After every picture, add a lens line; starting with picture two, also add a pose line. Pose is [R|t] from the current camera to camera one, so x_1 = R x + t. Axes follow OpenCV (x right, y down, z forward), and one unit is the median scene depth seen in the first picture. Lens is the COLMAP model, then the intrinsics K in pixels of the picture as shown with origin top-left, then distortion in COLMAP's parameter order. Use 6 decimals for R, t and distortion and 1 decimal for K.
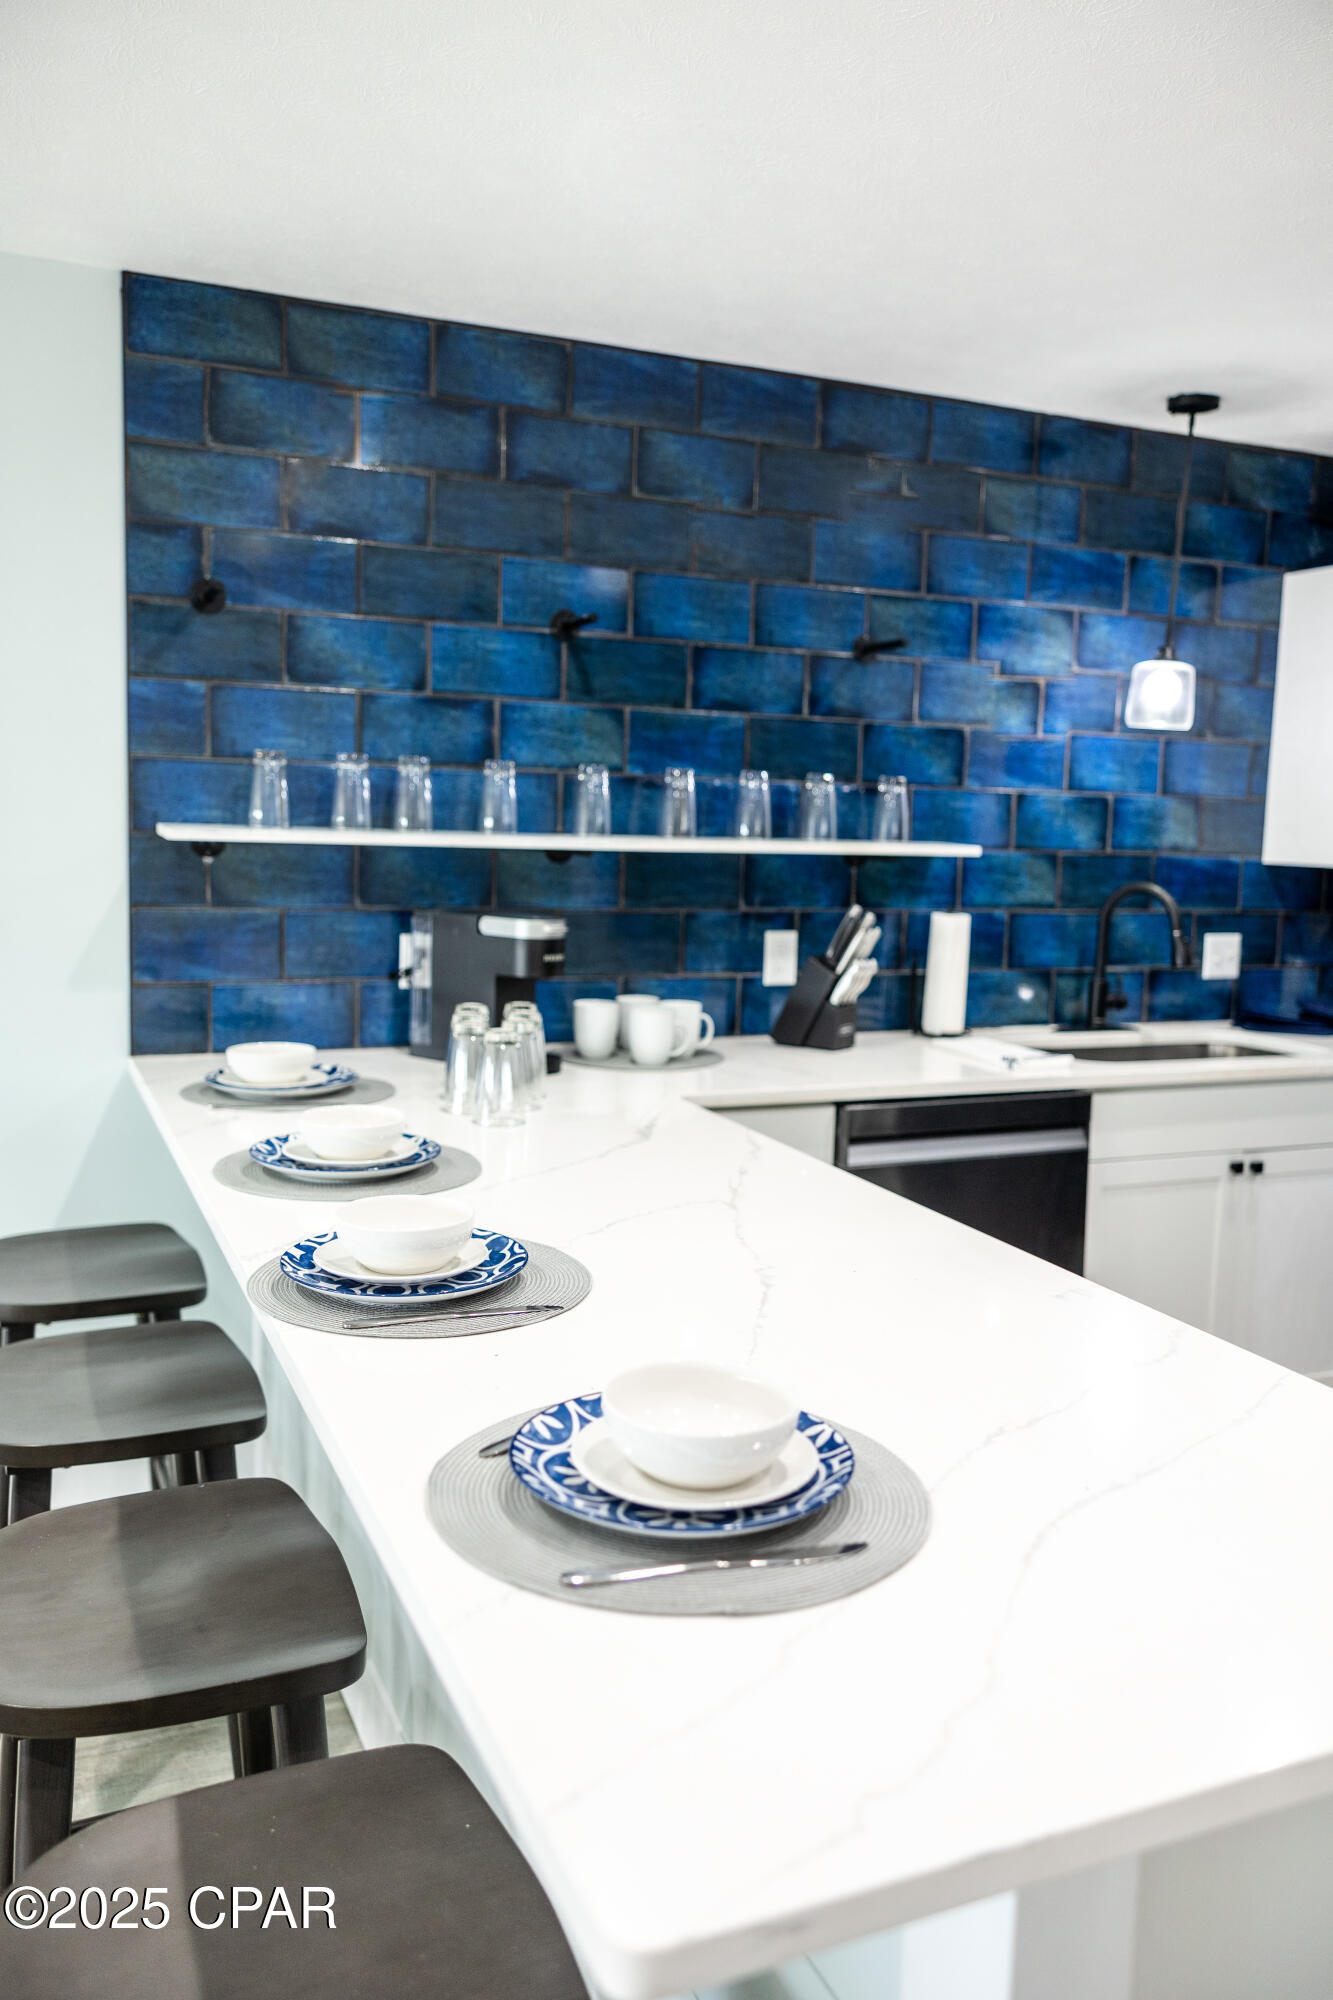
lens RADIAL K [[1597.7, 0, 657.0], [0, 1597.7, 993.3], [0, 0, 1]] dist [0.013642, 0.000431]
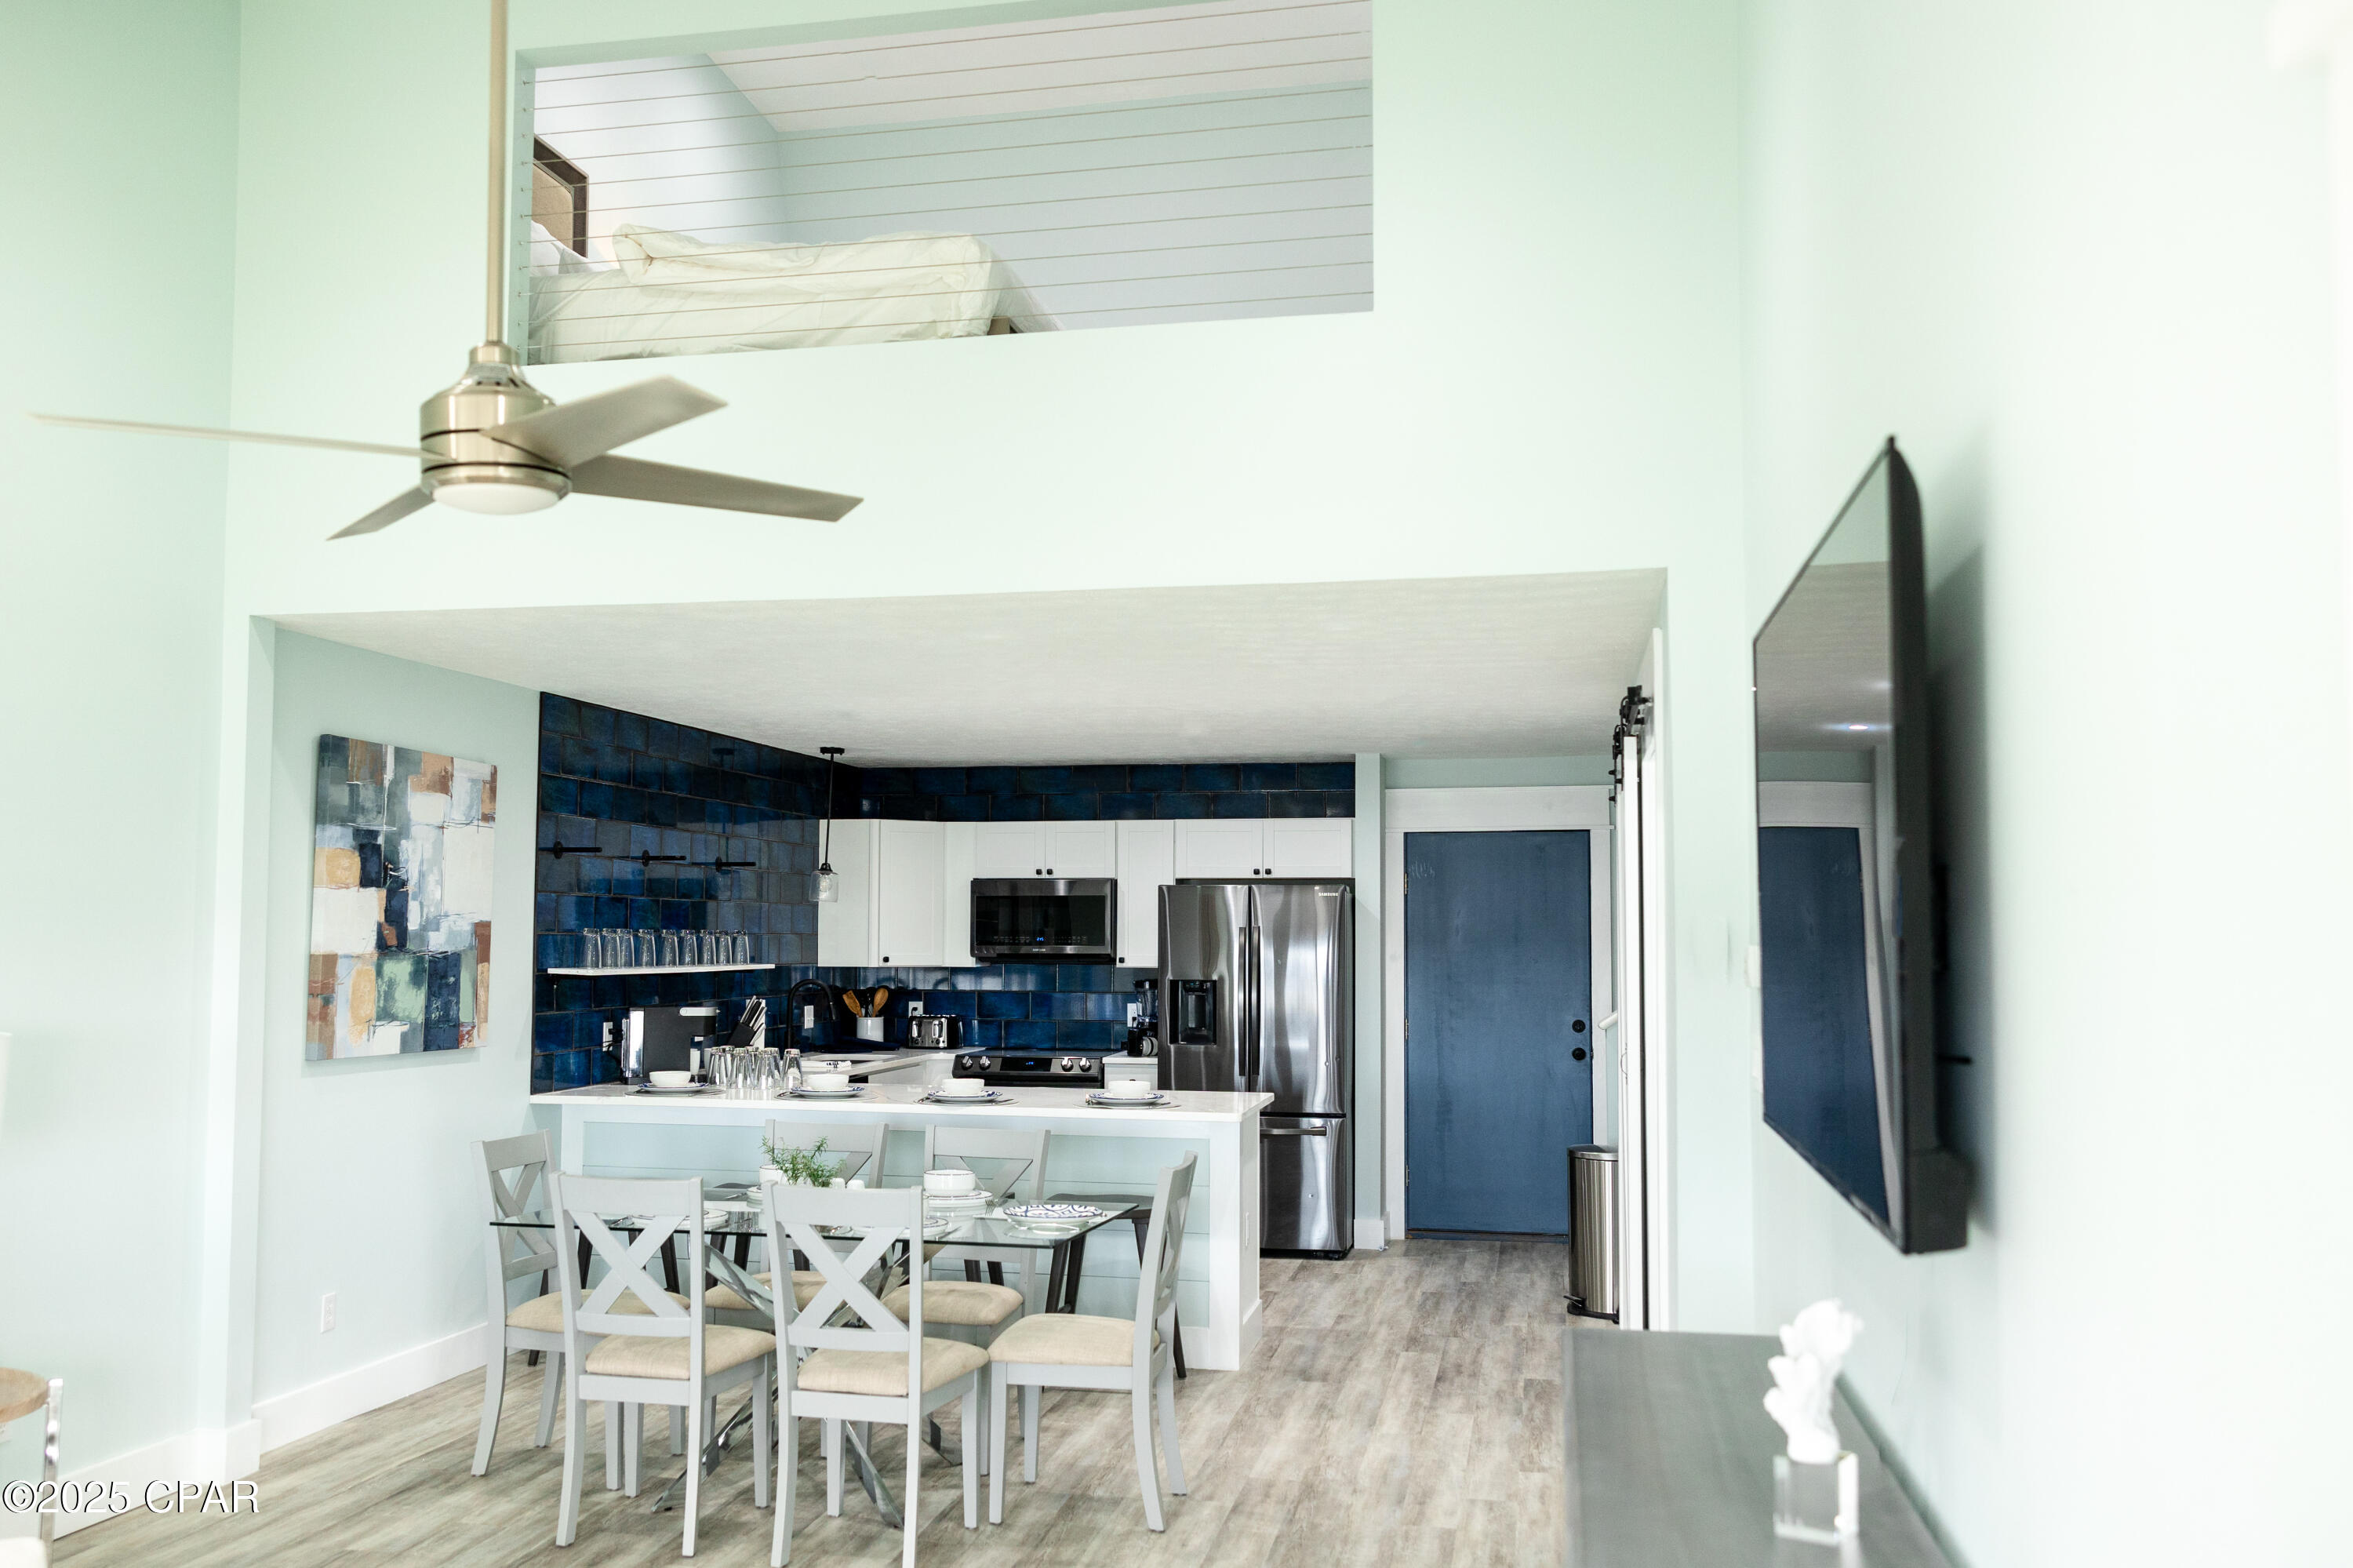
lens RADIAL K [[2021.0, 0, 1102.2], [0, 2021.0, 818.3], [0, 0, 1]] dist [0.013038, 0.005290]
pose [[0.596612, 0.017589, 0.802337, -1.744395], [0.109835, 0.988563, -0.103344, 0.036210], [-0.794978, 0.149781, 0.587857, -0.907849]]
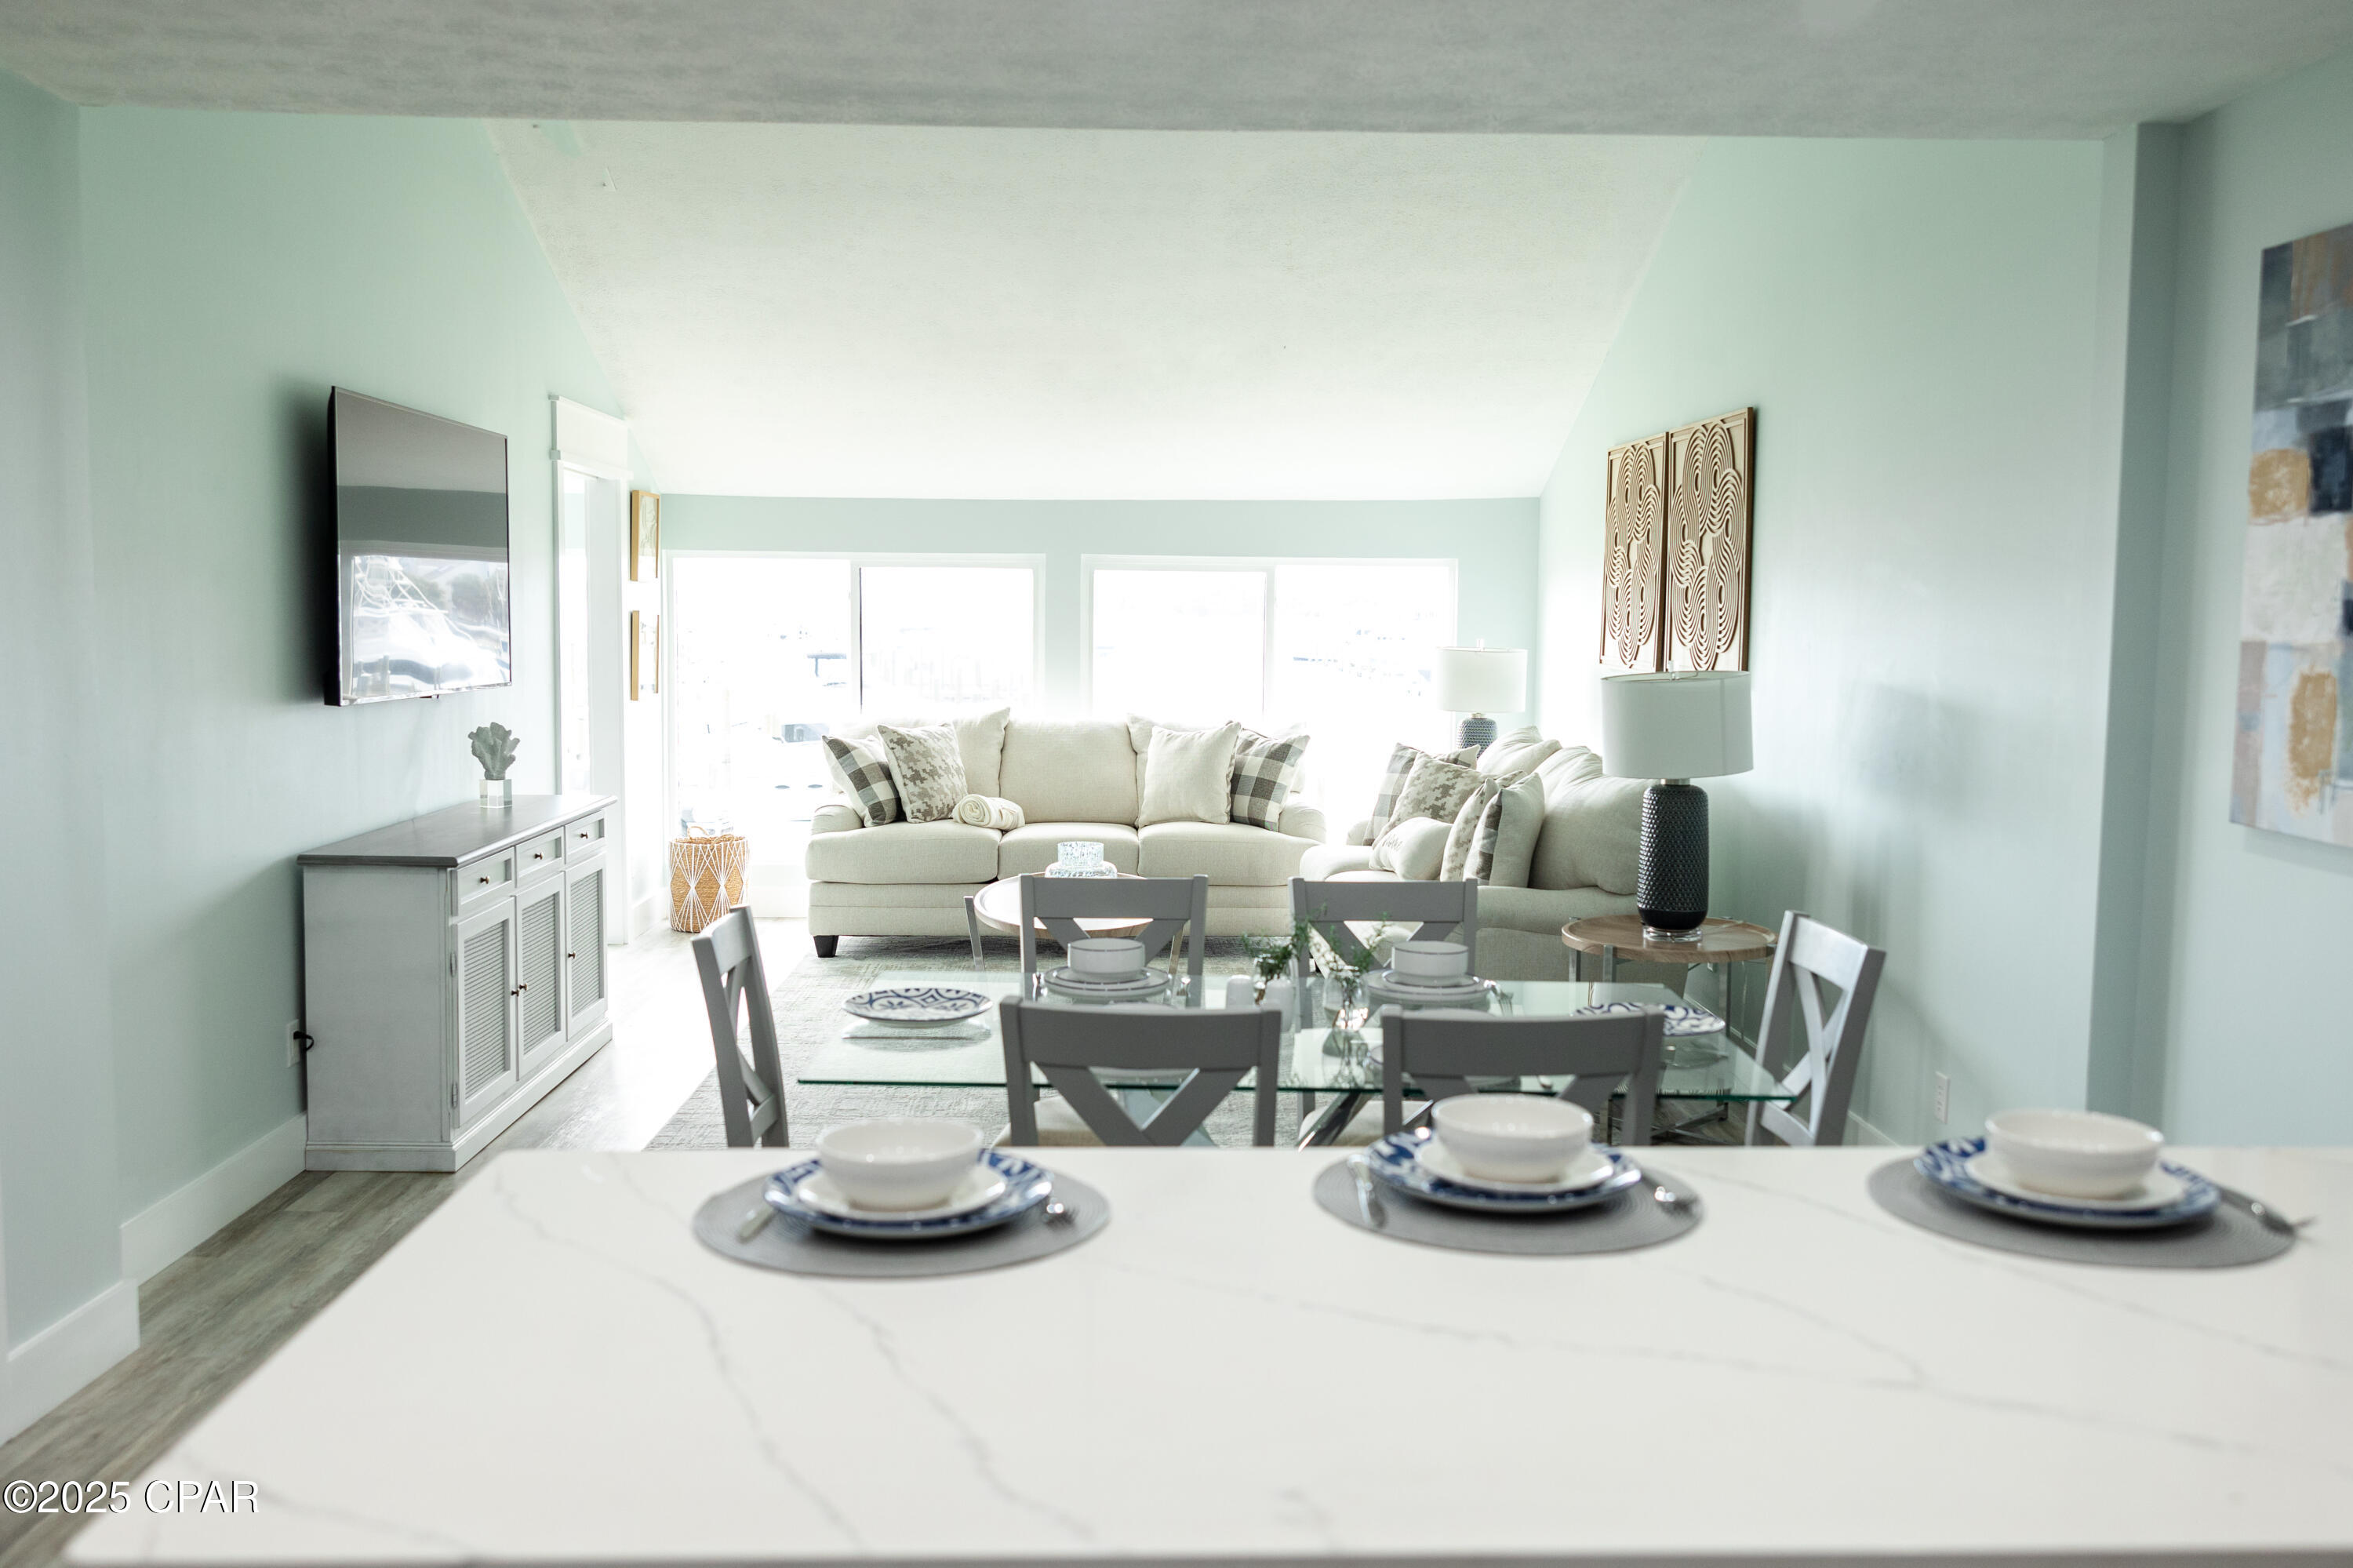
lens RADIAL K [[1979.6, 0, 1176.5], [0, 1979.6, 784.0], [0, 0, 1]] dist [0.005716, 0.000352]
pose [[-0.377808, 0.046333, -0.924724, 0.499472], [-0.133766, 0.985537, 0.104032, -0.070146], [0.916170, 0.163001, -0.366146, 0.647991]]
